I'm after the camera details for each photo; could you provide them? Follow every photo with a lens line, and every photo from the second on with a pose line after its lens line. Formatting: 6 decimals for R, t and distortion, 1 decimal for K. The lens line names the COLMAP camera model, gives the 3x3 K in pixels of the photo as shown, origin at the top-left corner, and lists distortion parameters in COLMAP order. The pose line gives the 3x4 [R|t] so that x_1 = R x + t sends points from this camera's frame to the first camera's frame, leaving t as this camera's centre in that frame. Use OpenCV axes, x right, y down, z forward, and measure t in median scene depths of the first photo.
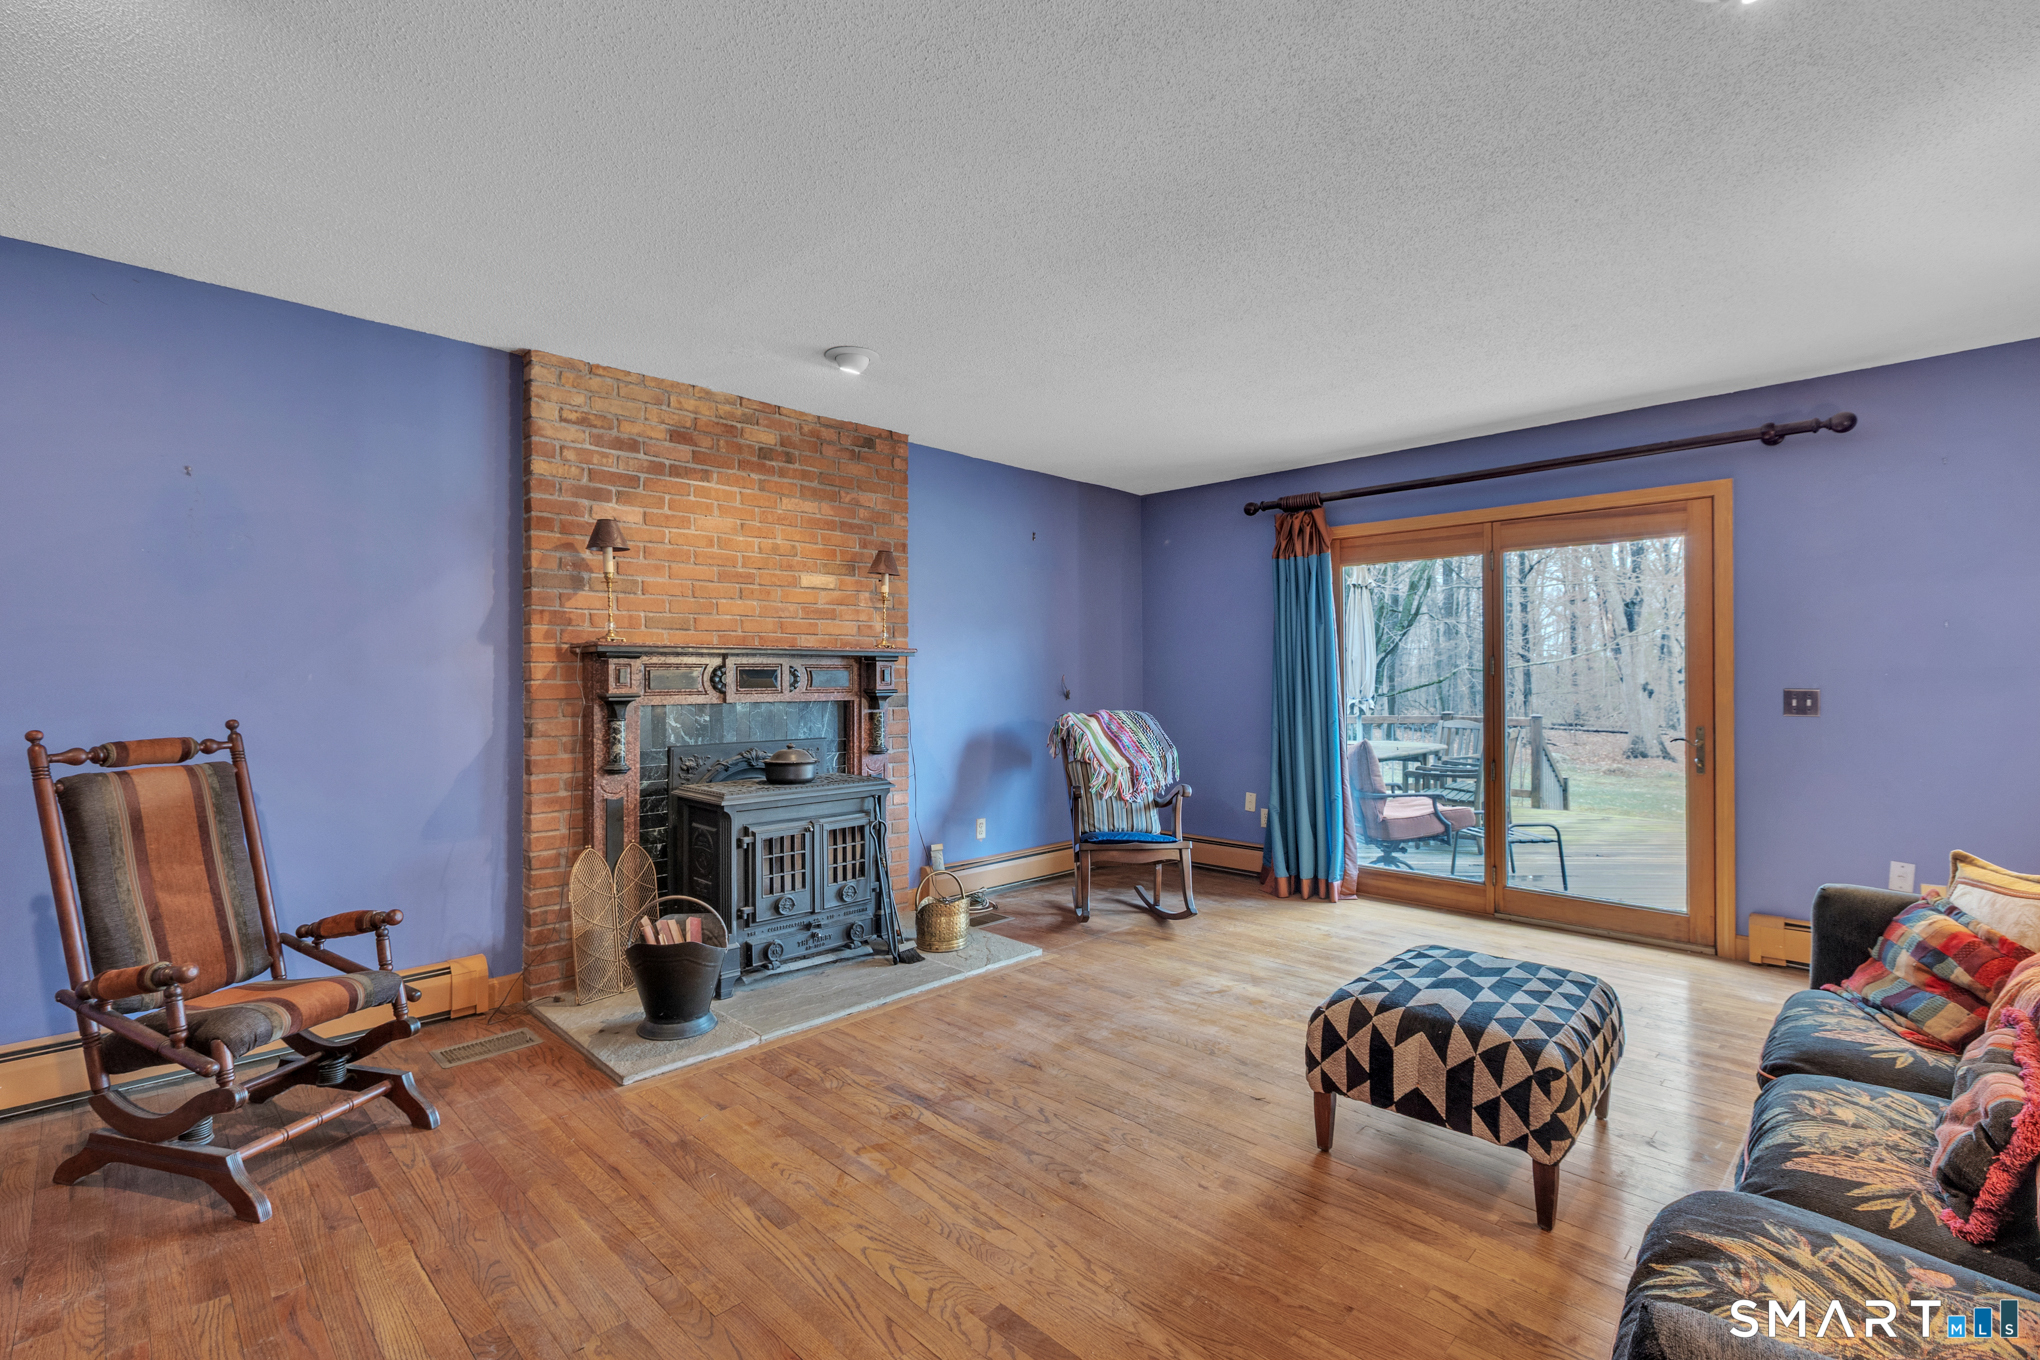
lens RADIAL K [[924.3, 0, 1002.6], [0, 924.3, 677.9], [0, 0, 1]] dist [0.002602, -0.002612]
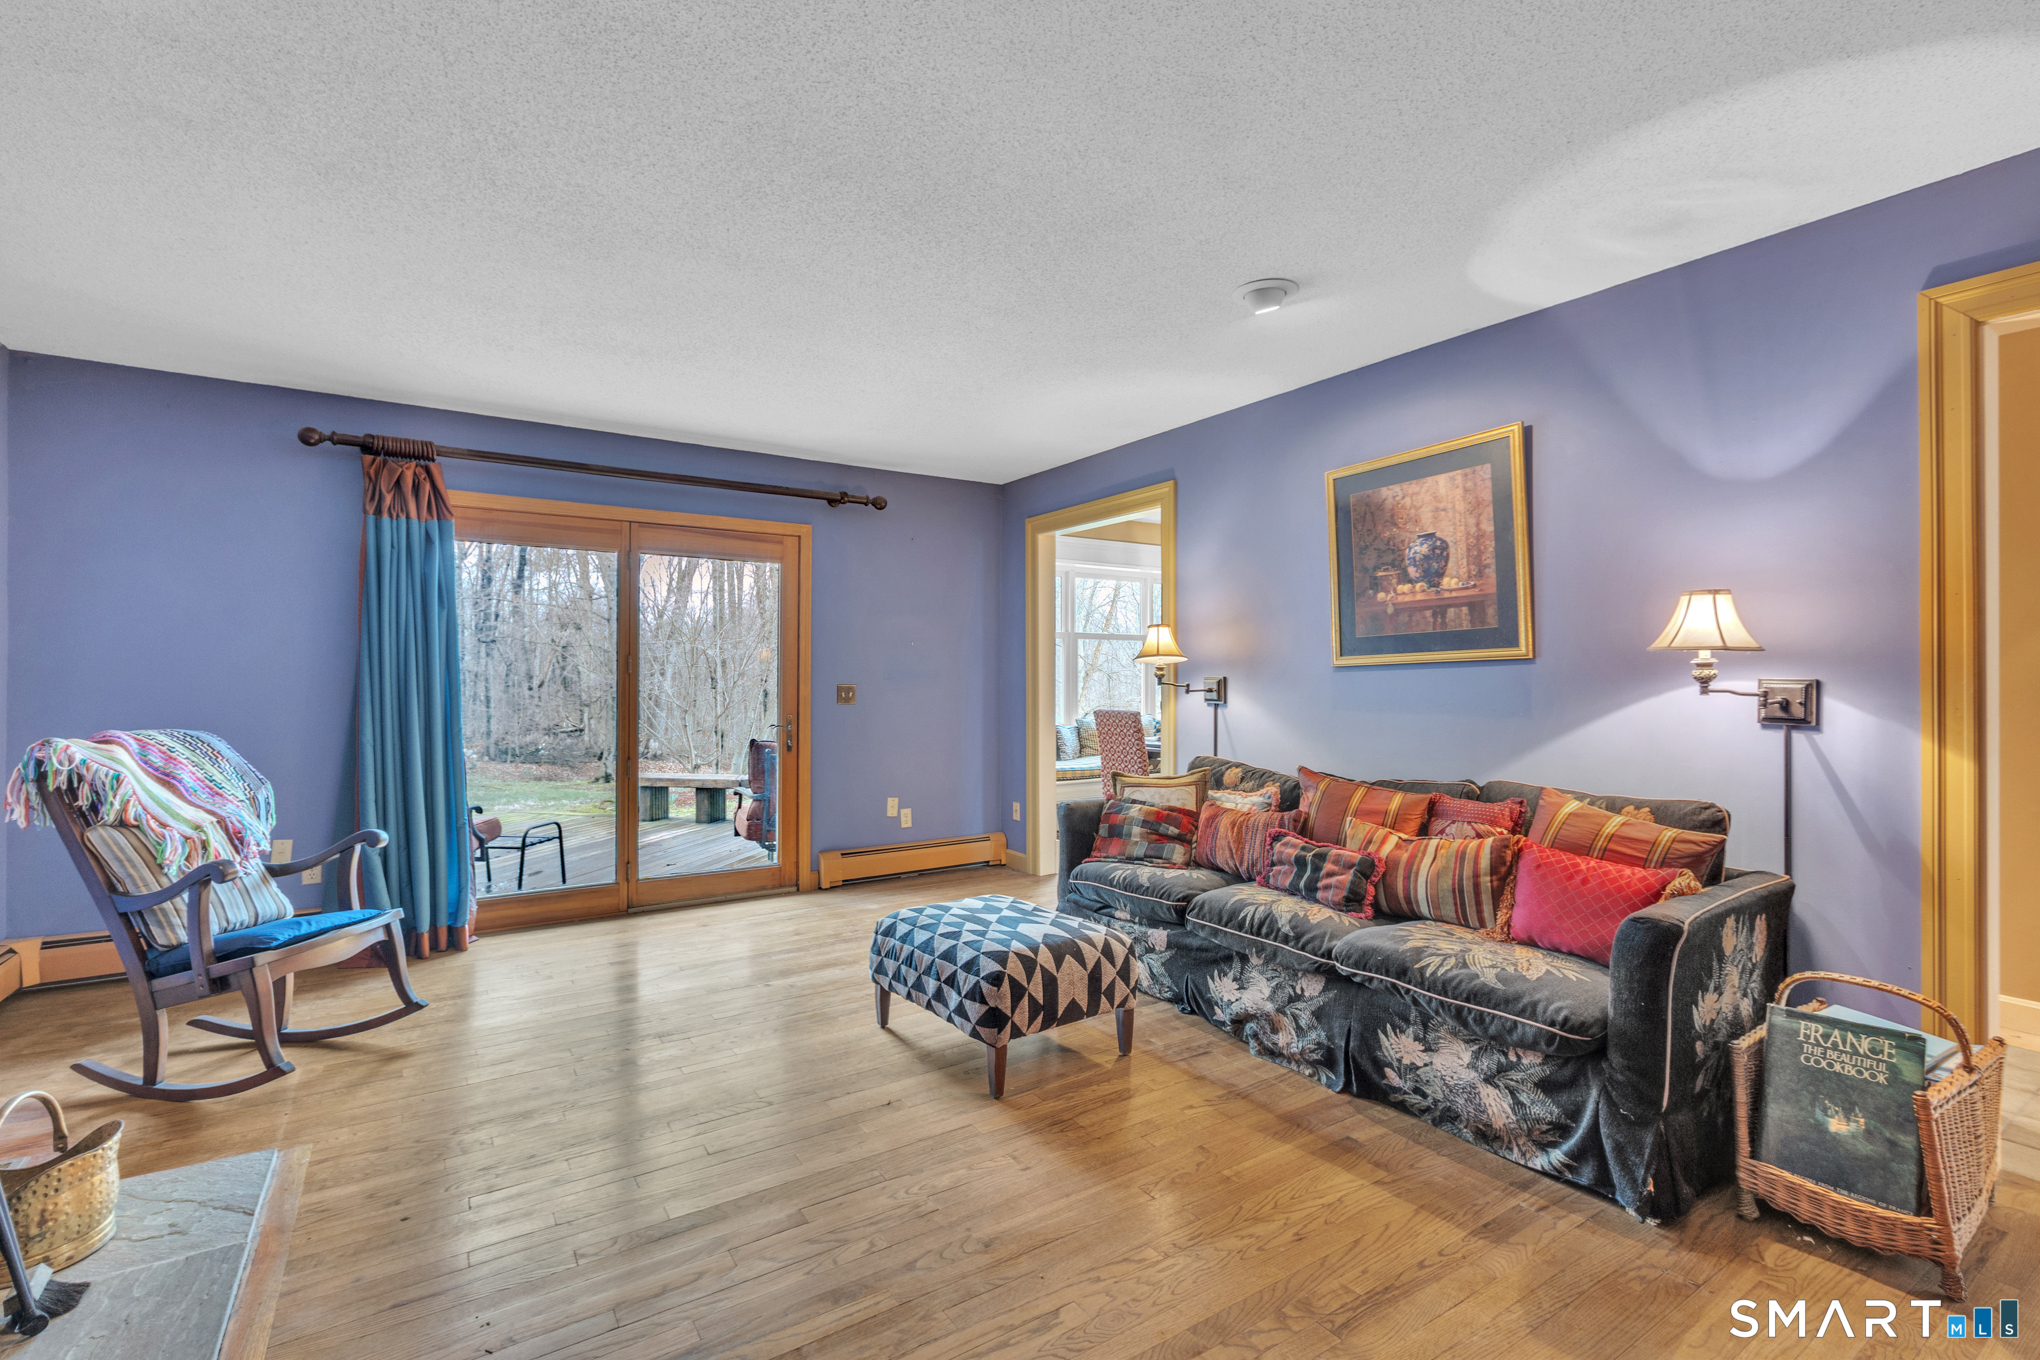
lens RADIAL K [[924.3, 0, 1022.0], [0, 924.3, 683.2], [0, 0, 1]] dist [0.002602, -0.002612]
pose [[0.191270, -0.004467, 0.981527, -0.456648], [-0.001409, 0.999987, 0.004825, 0.002425], [-0.981536, -0.002306, 0.191262, 0.465416]]
